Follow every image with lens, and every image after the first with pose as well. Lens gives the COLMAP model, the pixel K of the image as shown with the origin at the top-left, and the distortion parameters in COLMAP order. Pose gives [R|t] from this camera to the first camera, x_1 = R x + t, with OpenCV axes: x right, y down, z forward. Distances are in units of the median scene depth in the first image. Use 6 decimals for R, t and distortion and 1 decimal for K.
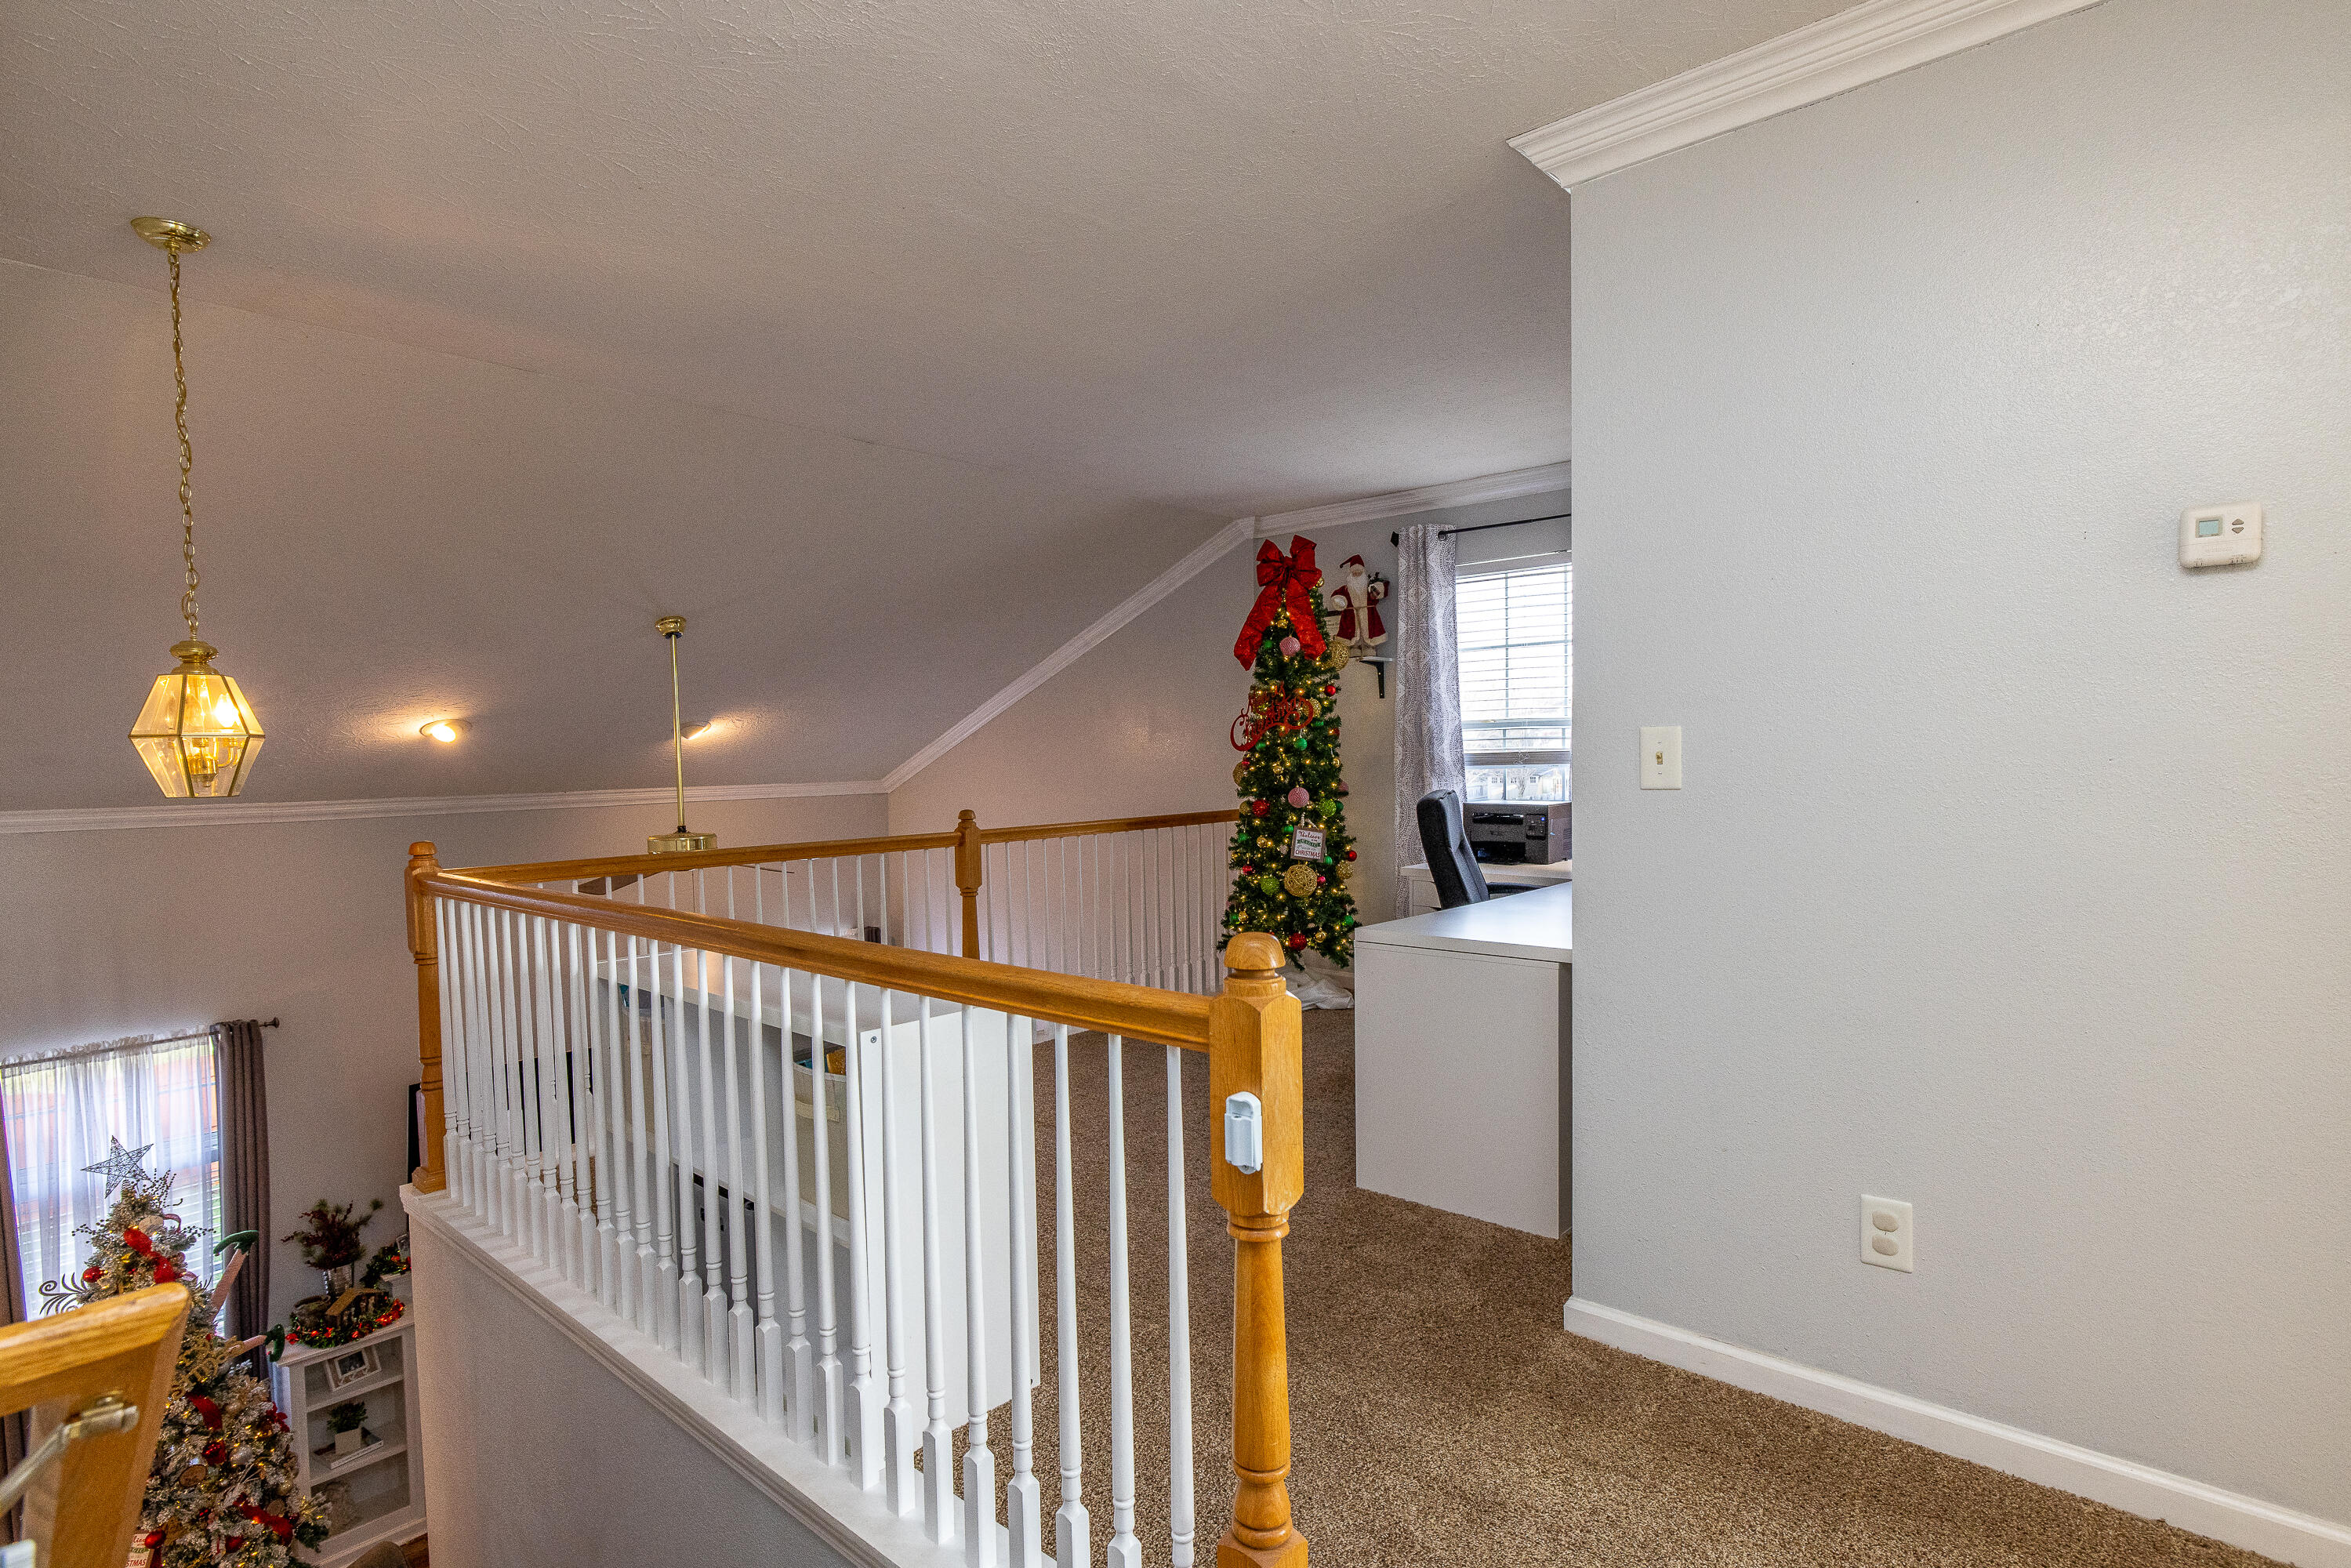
lens RADIAL K [[1196.7, 0, 1176.8], [0, 1196.7, 787.0], [0, 0, 1]] dist [-0.010466, 0.000543]
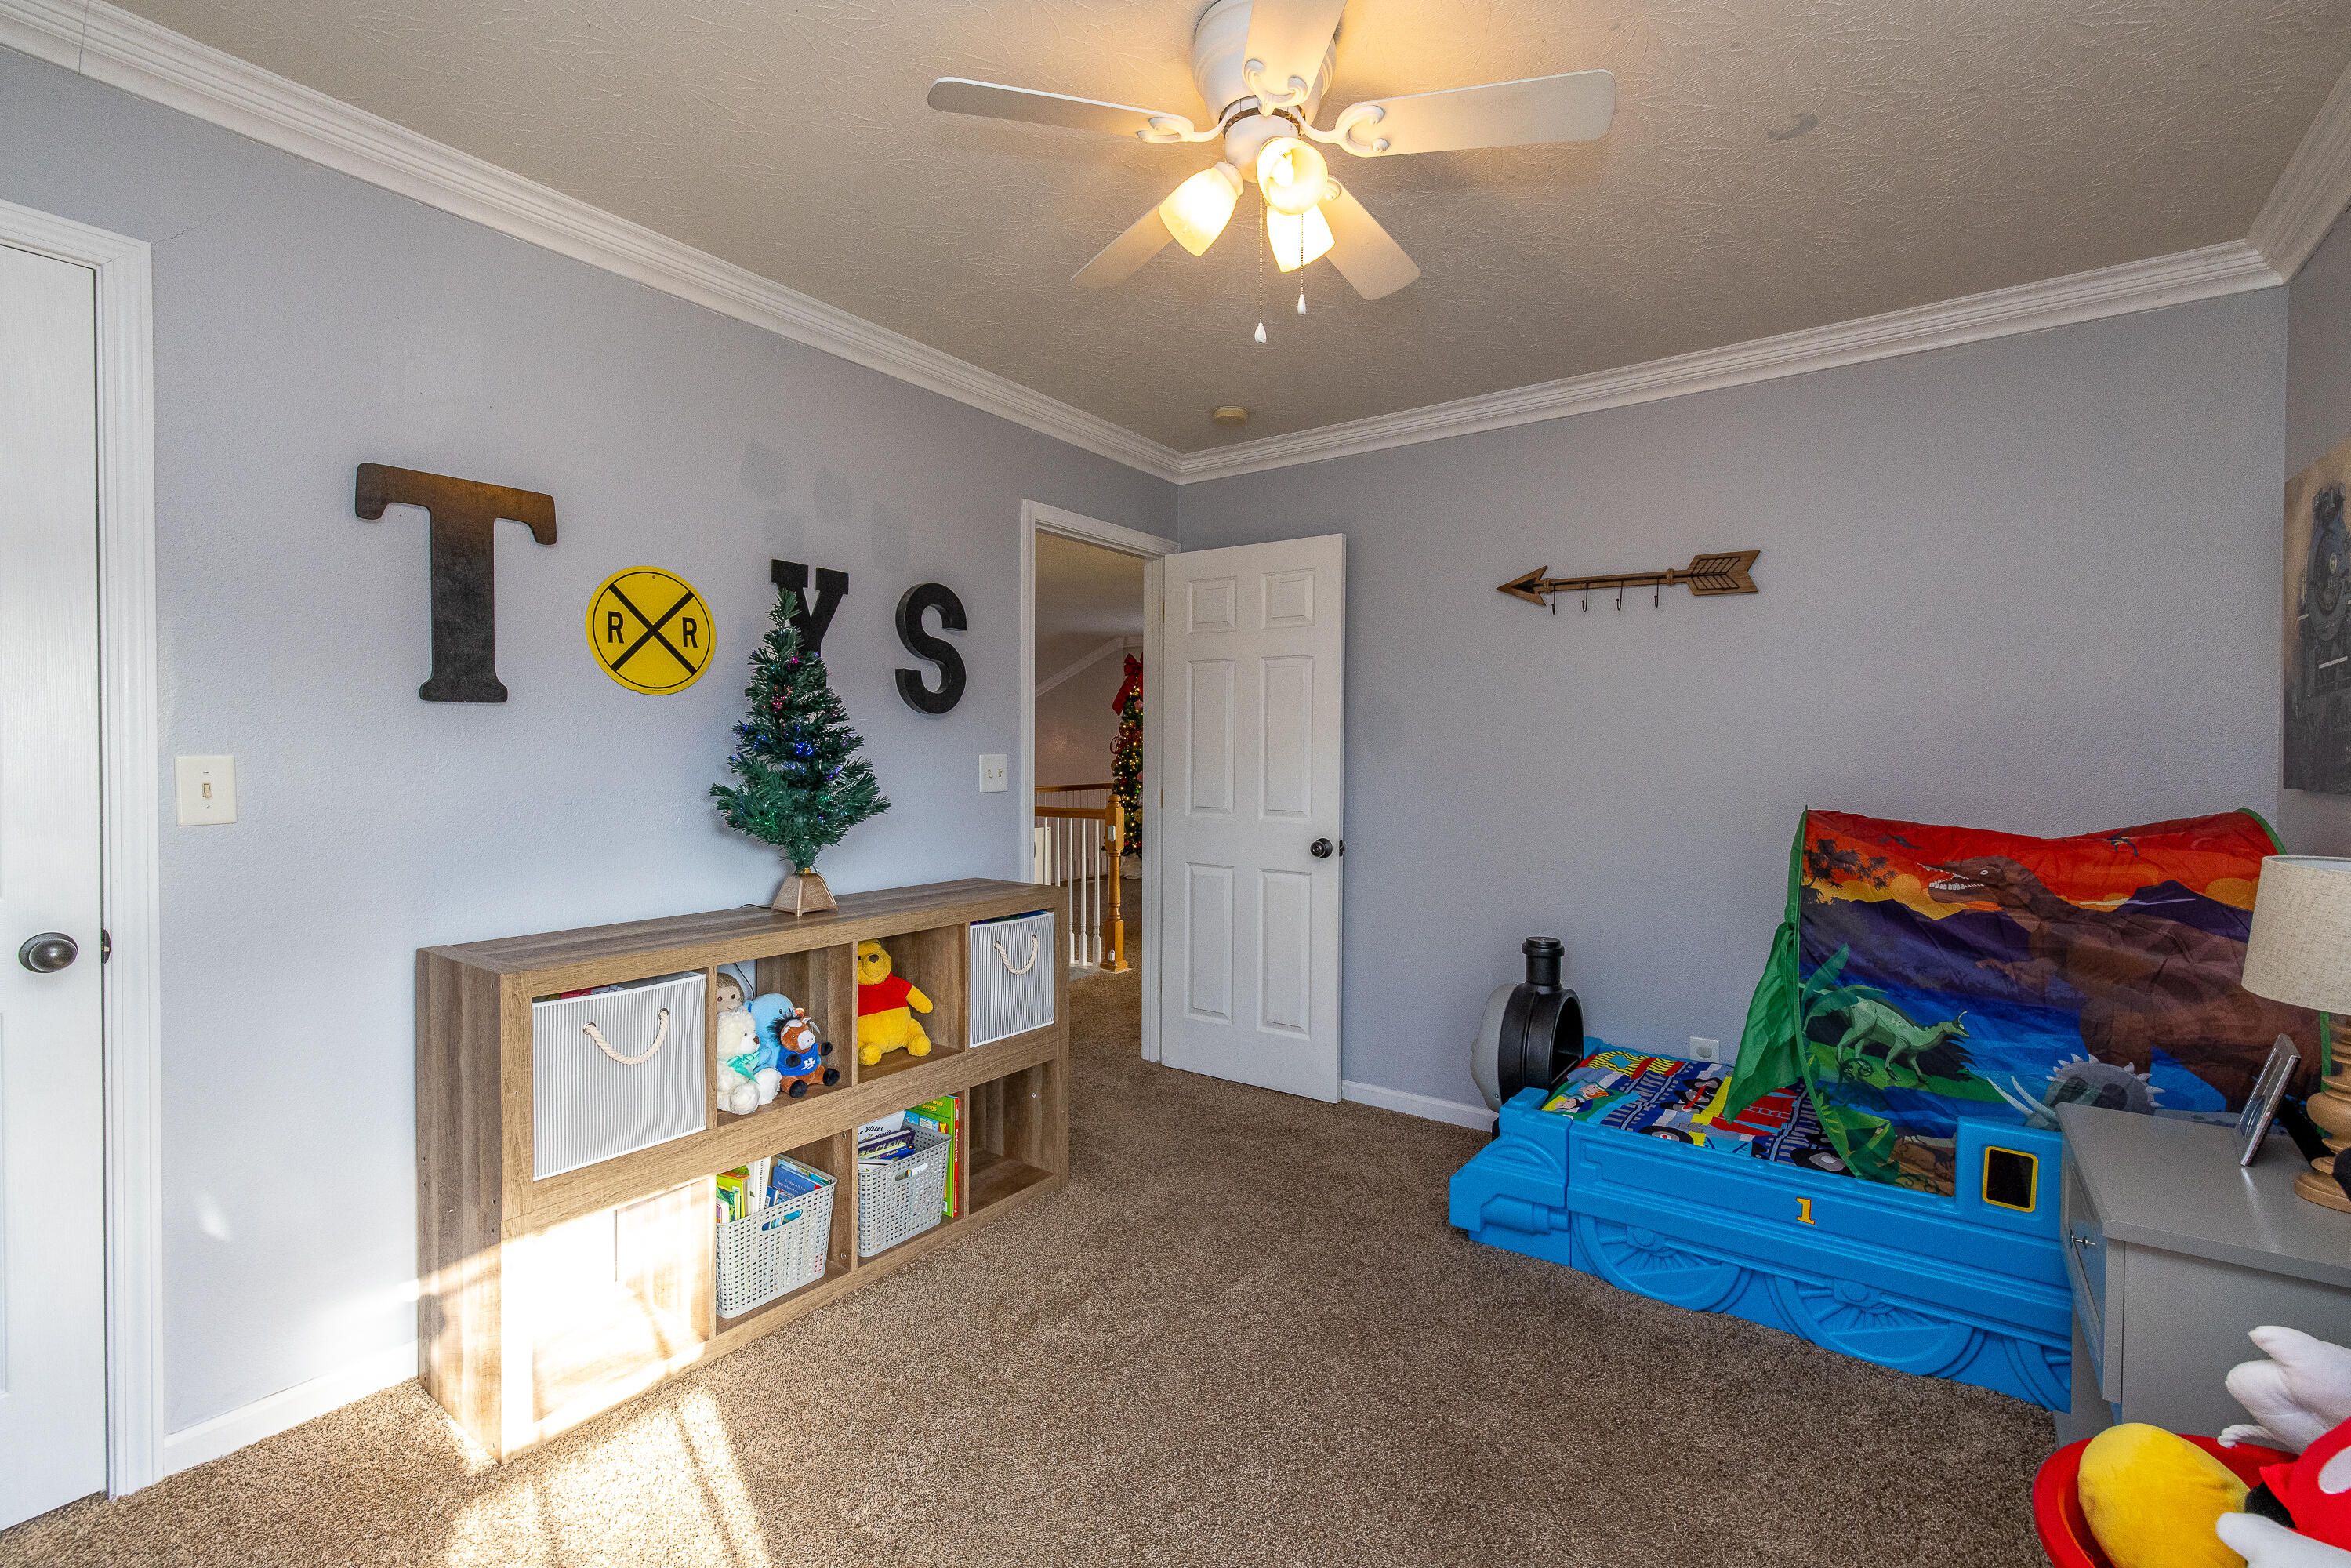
lens RADIAL K [[1018.4, 0, 1172.4], [0, 1018.4, 771.6], [0, 0, 1]] dist [0.002232, 0.000886]
pose [[0.993919, 0.023097, 0.107662, -0.037472], [-0.021336, 0.999619, -0.017488, 0.029588], [-0.108025, 0.015085, 0.994034, -0.784193]]
